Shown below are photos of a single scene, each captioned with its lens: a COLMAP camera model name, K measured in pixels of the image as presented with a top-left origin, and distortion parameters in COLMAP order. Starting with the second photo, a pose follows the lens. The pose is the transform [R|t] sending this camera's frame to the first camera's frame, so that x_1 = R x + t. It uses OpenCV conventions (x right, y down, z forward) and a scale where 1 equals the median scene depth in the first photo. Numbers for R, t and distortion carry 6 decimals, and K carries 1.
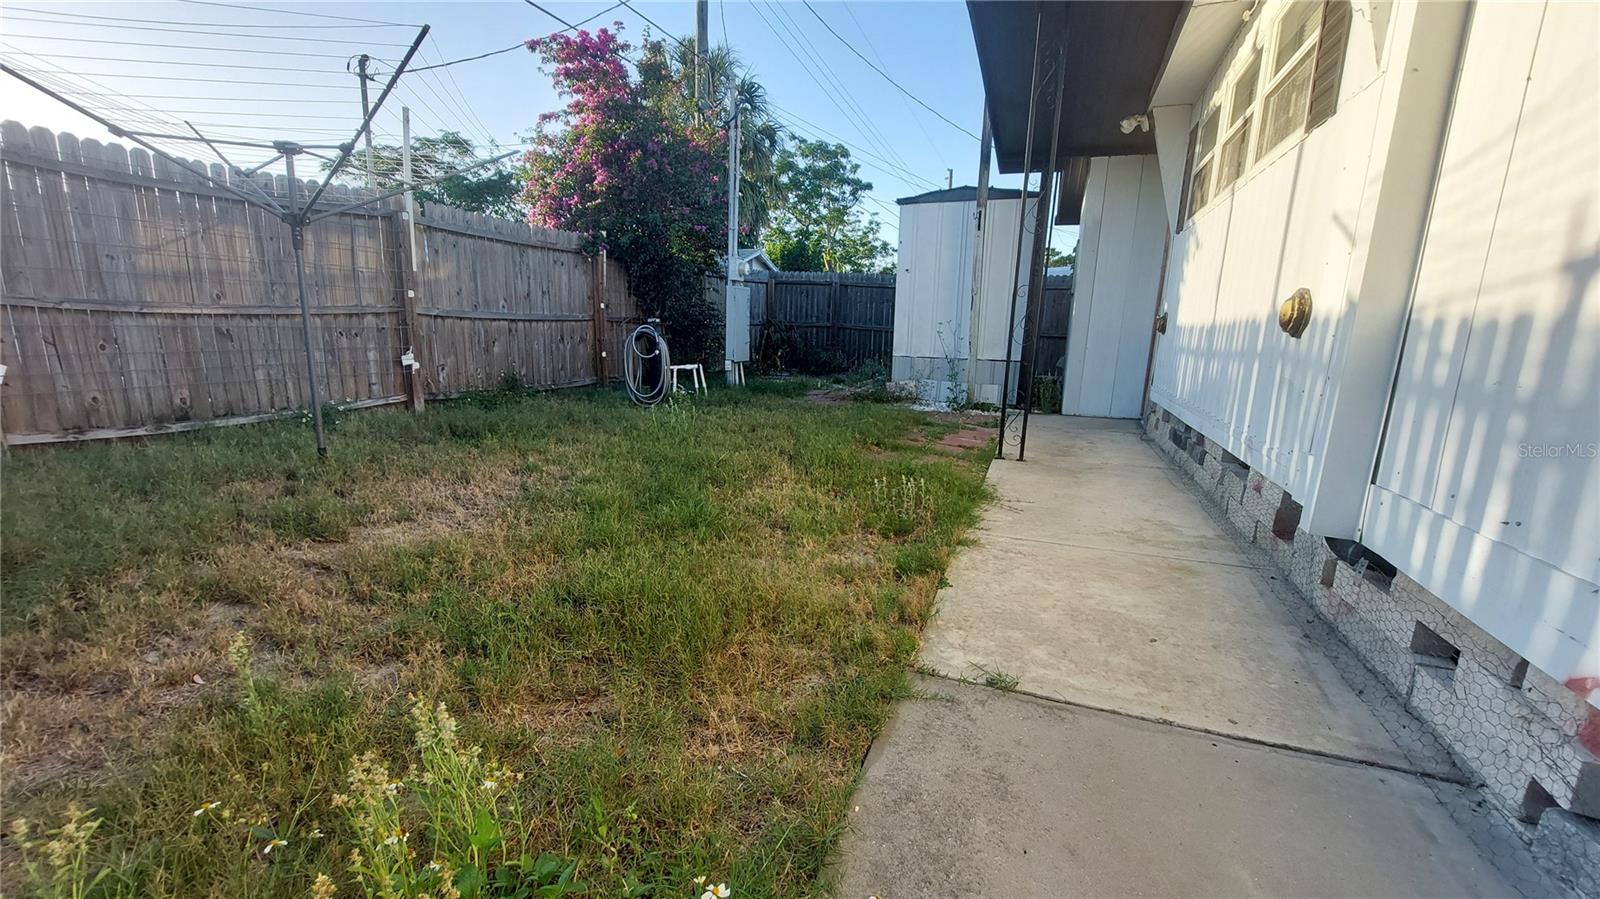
lens RADIAL K [[635.7, 0, 798.0], [0, 635.7, 467.4], [0, 0, 1]] dist [-0.018118, -0.000364]
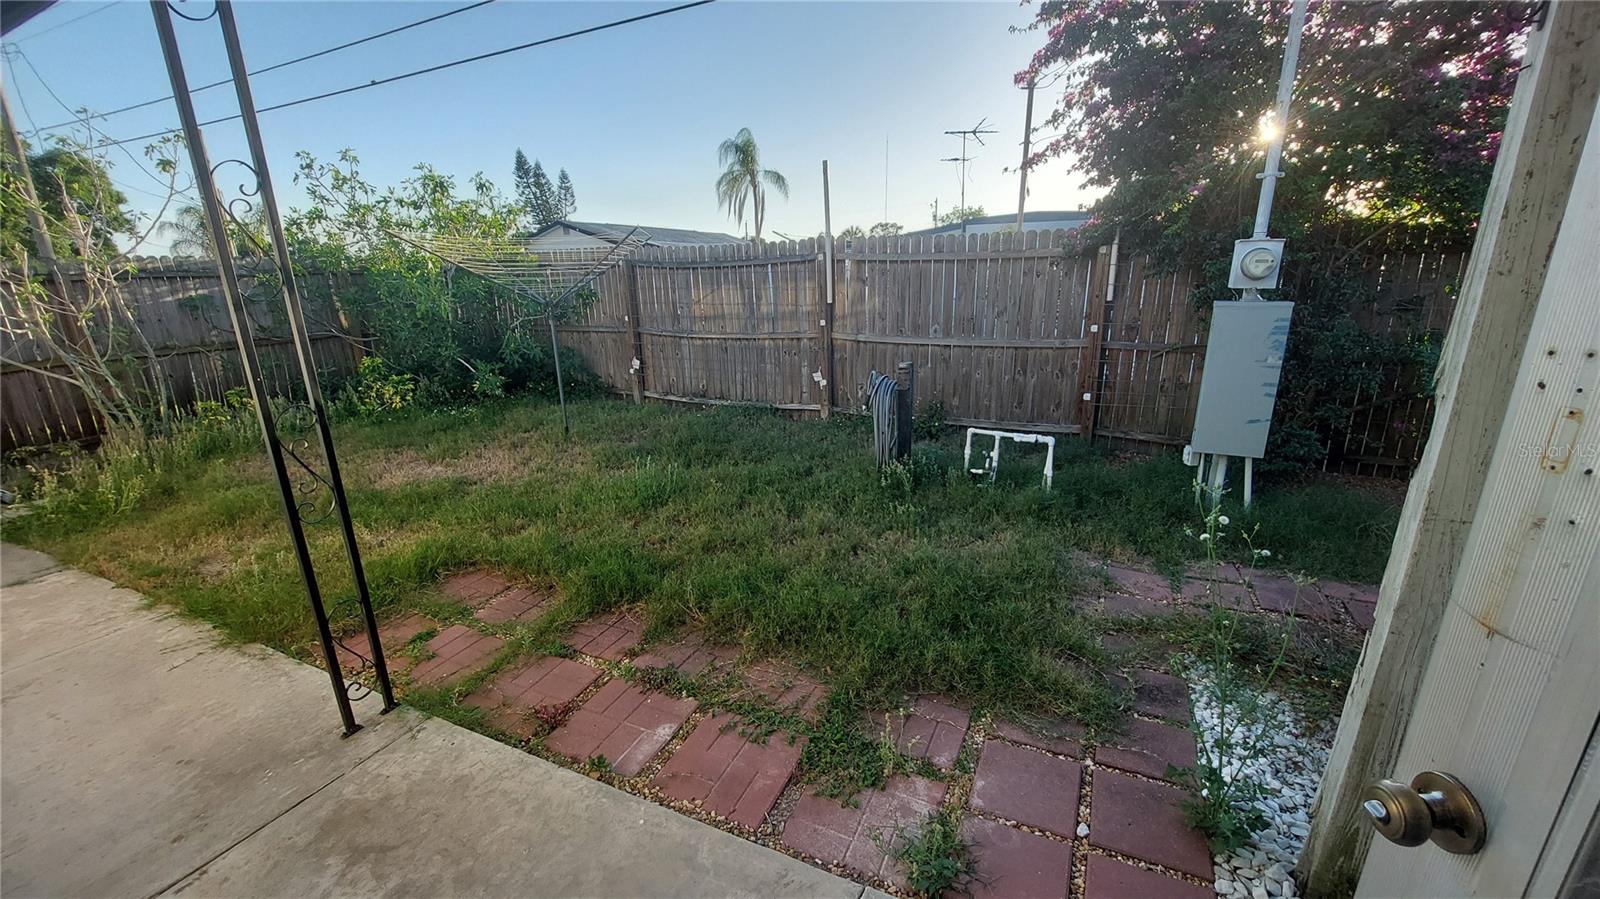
lens RADIAL K [[635.7, 0, 798.0], [0, 635.7, 467.4], [0, 0, 1]] dist [-0.018118, -0.000364]
pose [[-0.066111, 0.271974, -0.960031, 0.717117], [-0.194958, 0.940072, 0.279745, -0.411140], [0.978581, 0.205660, -0.009125, 1.220654]]
